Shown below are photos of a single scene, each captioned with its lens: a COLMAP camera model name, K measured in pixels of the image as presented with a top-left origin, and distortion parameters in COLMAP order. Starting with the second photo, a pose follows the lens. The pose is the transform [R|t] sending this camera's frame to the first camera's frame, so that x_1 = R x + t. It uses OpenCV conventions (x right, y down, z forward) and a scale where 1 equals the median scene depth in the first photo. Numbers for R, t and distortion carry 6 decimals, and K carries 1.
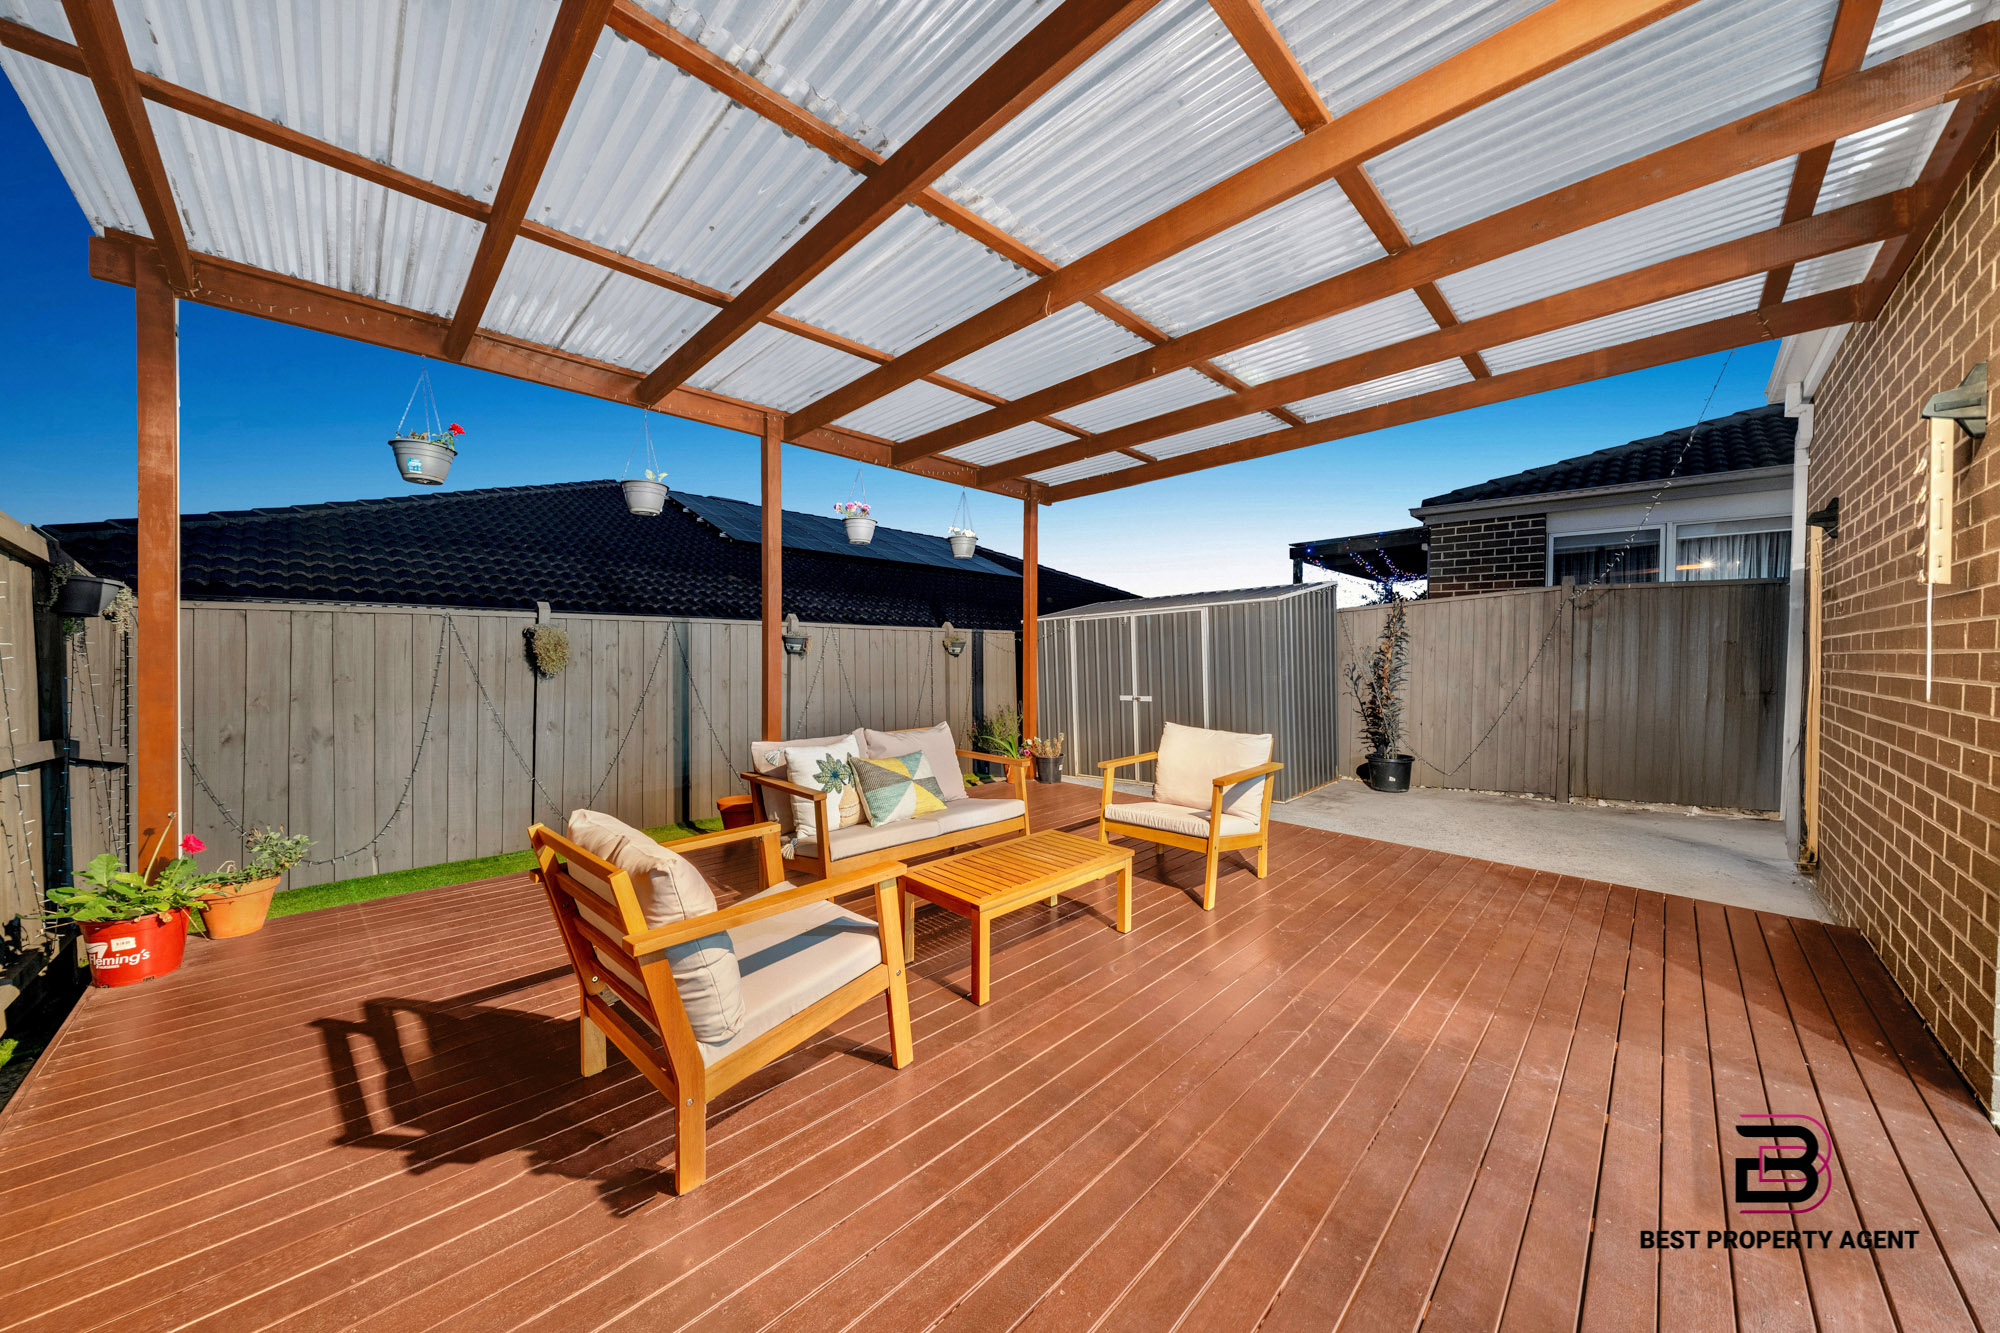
lens RADIAL K [[663.3, 0, 974.2], [0, 663.3, 642.0], [0, 0, 1]] dist [-0.001592, -0.000017]
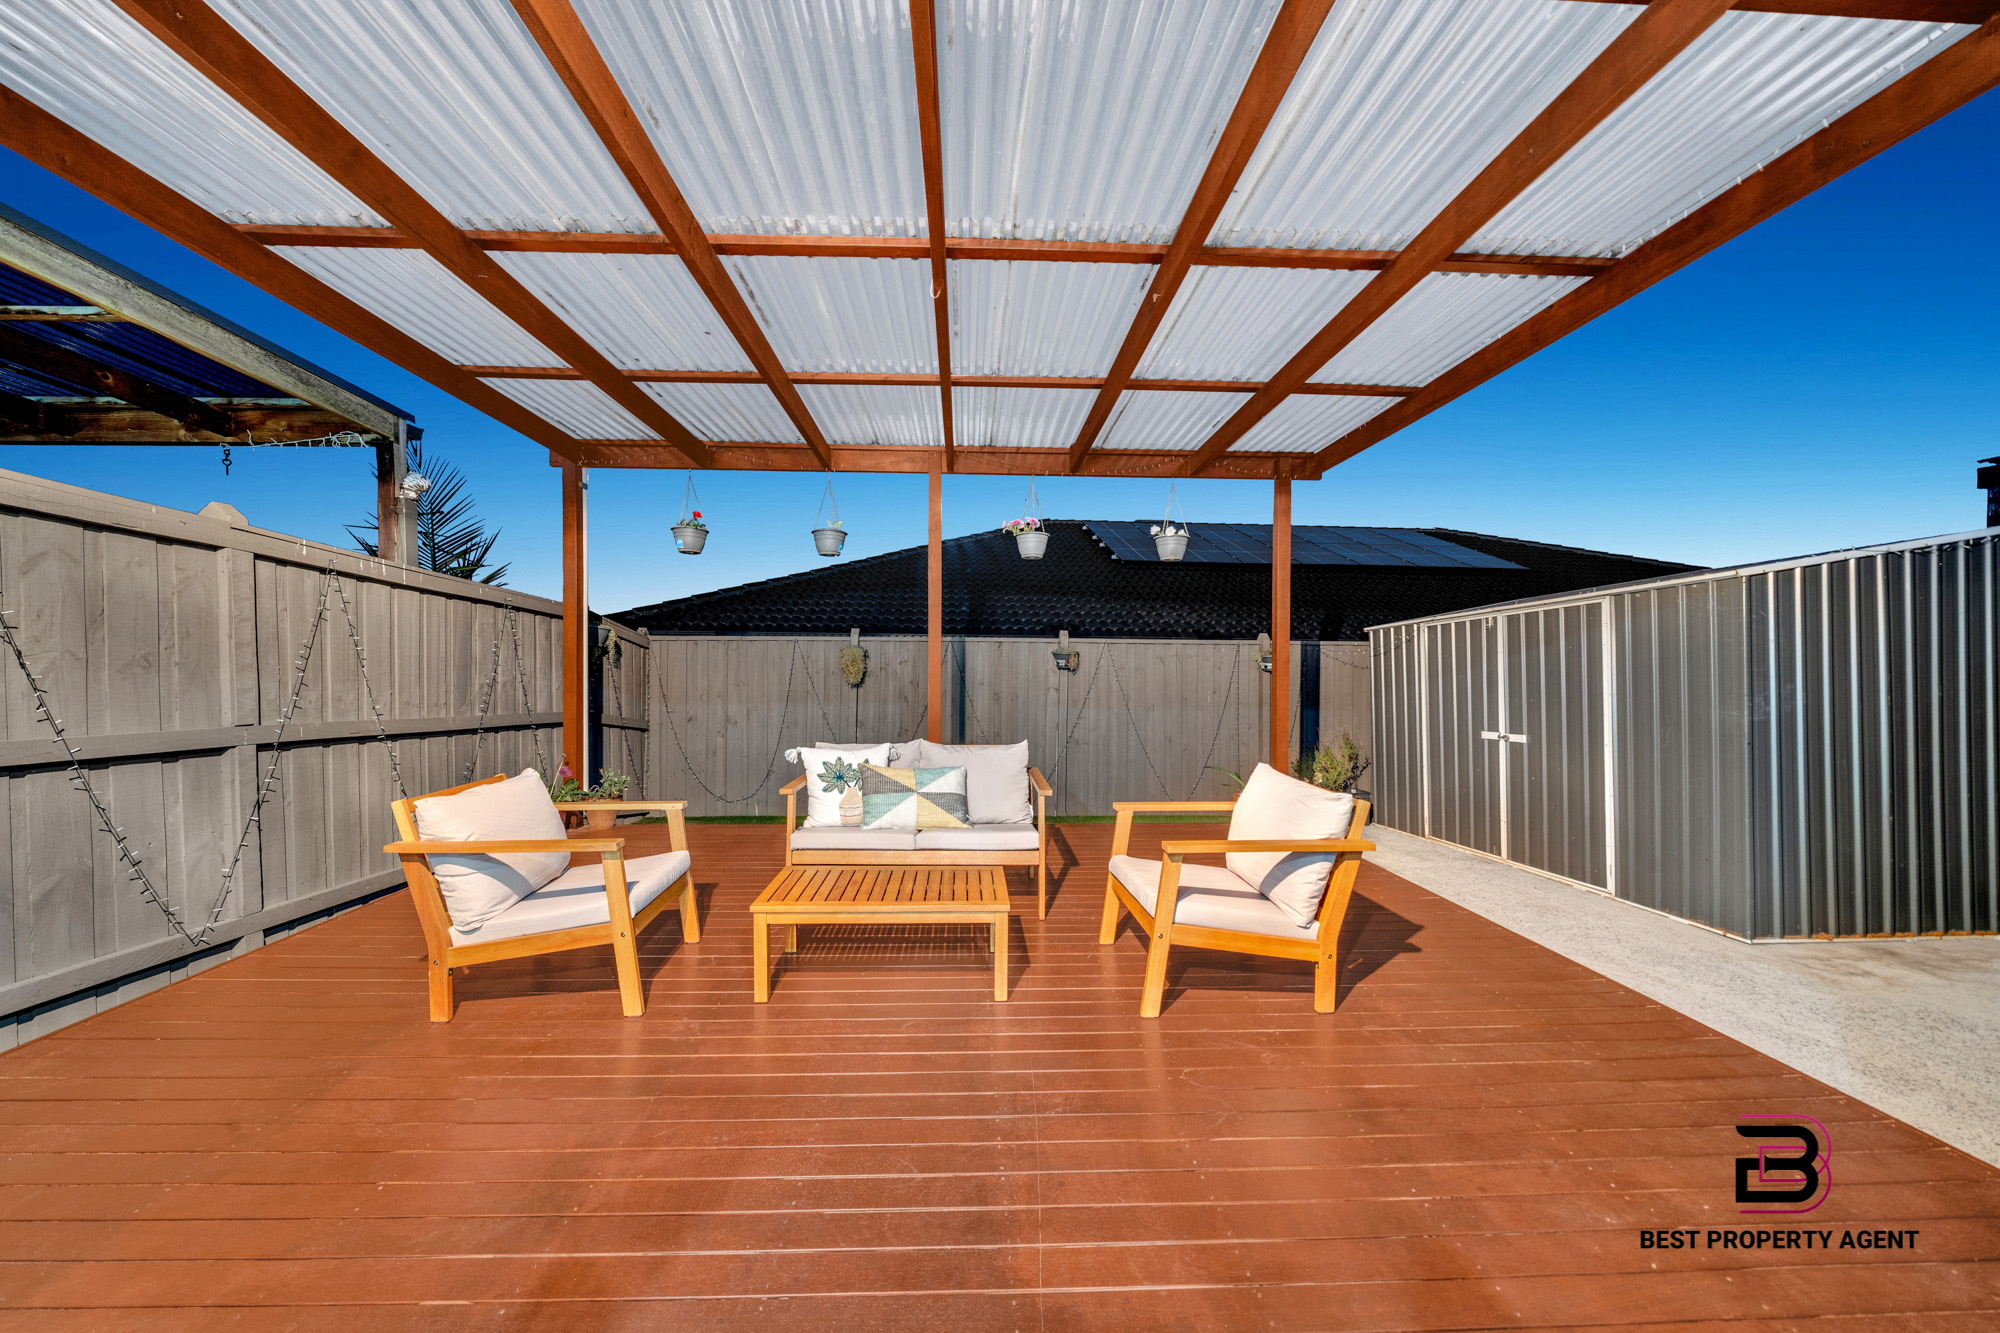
lens RADIAL K [[663.3, 0, 984.8], [0, 663.3, 665.7], [0, 0, 1]] dist [-0.001592, -0.000017]
pose [[0.744817, -0.004670, -0.667253, 0.349571], [0.007948, 0.999967, 0.001873, 0.008270], [0.667222, -0.006698, 0.744829, 0.168973]]
